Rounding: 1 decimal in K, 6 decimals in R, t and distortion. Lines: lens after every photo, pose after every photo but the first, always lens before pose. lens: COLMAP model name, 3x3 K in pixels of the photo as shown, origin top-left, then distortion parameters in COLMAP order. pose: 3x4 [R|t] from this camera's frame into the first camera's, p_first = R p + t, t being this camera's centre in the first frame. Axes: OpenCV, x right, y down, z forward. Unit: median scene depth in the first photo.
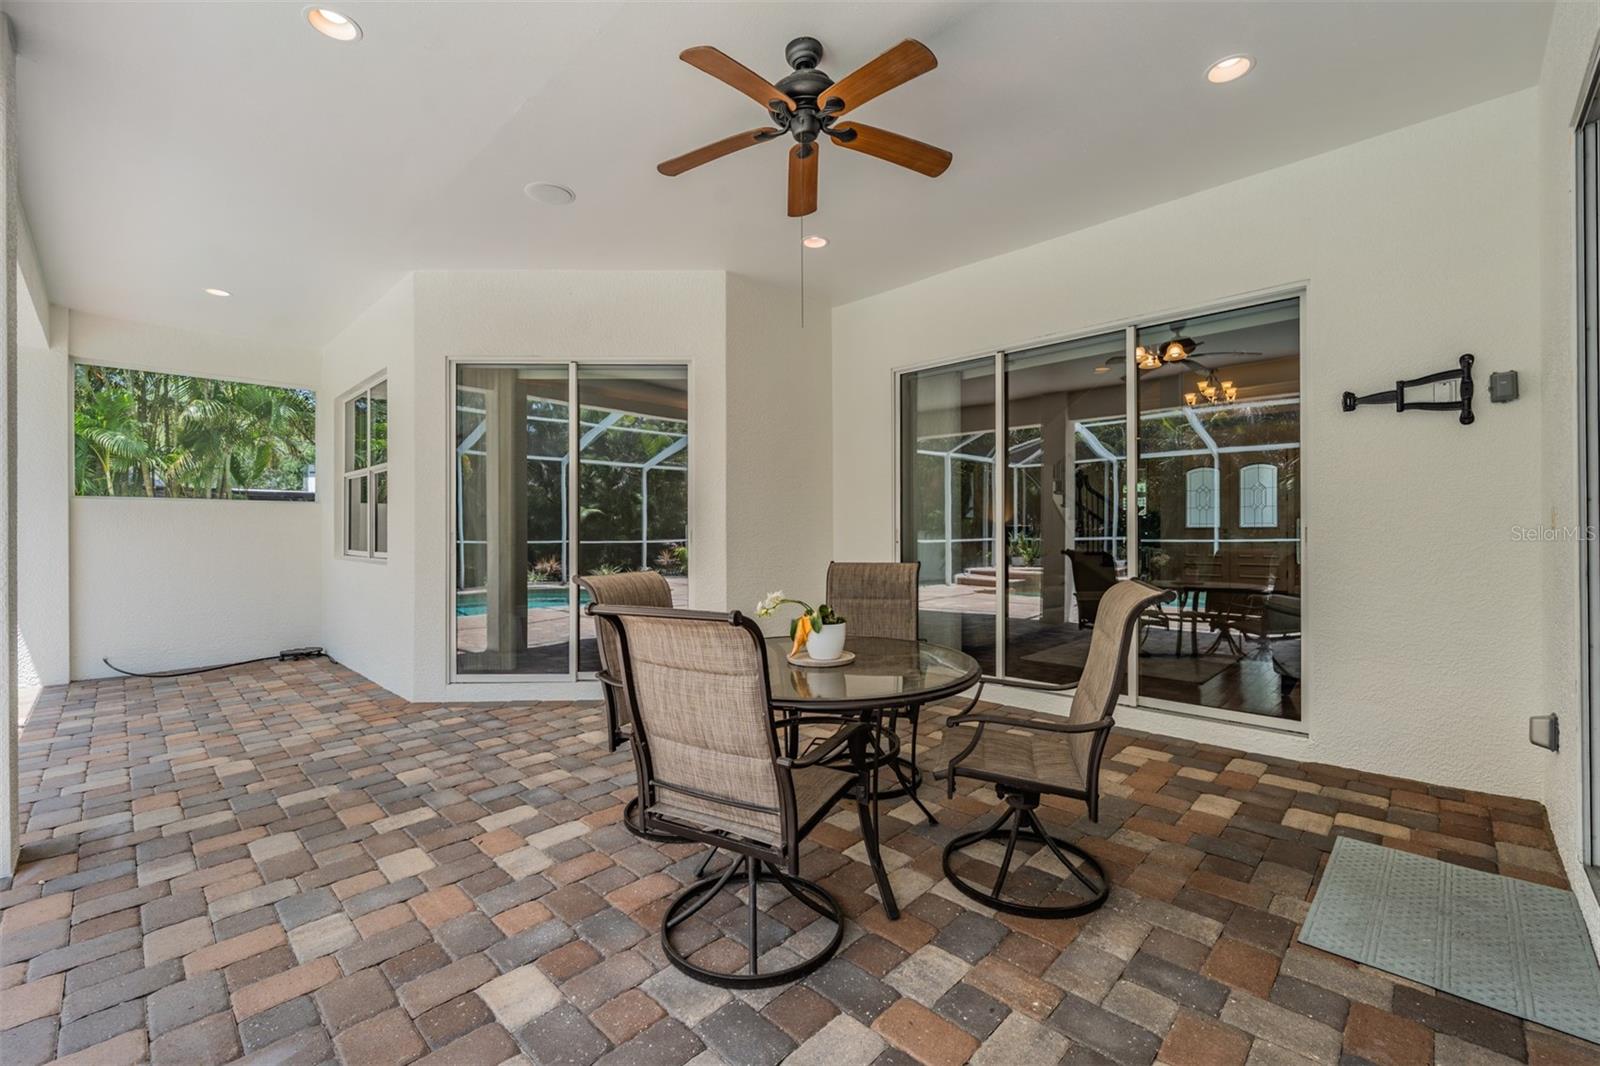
lens RADIAL K [[669.5, 0, 800.0], [0, 669.5, 533.0], [0, 0, 1]] dist [-0.000909, -0.000102]
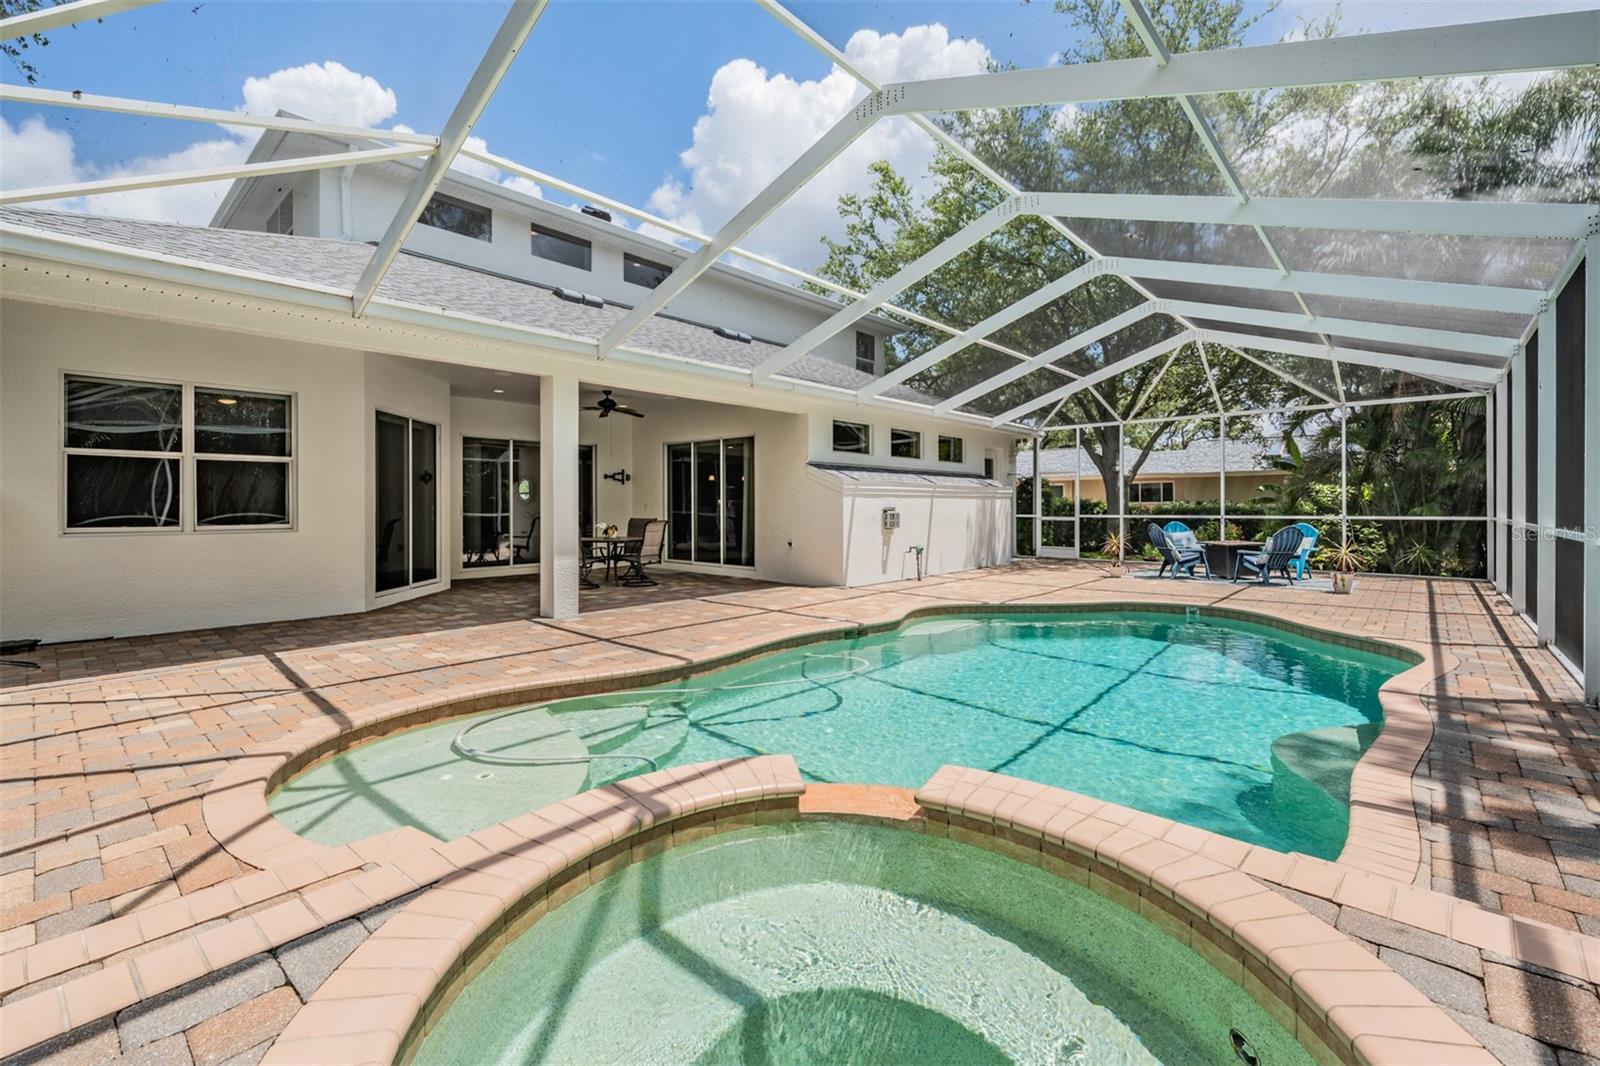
lens RADIAL K [[674.1, 0, 799.5], [0, 674.1, 505.6], [0, 0, 1]] dist [-0.000109, 0.000001]
pose [[-0.025922, -0.000176, 0.999664, -3.706922], [0.001896, 0.999998, 0.000225, -0.014024], [-0.999662, 0.001902, -0.025922, -0.107777]]
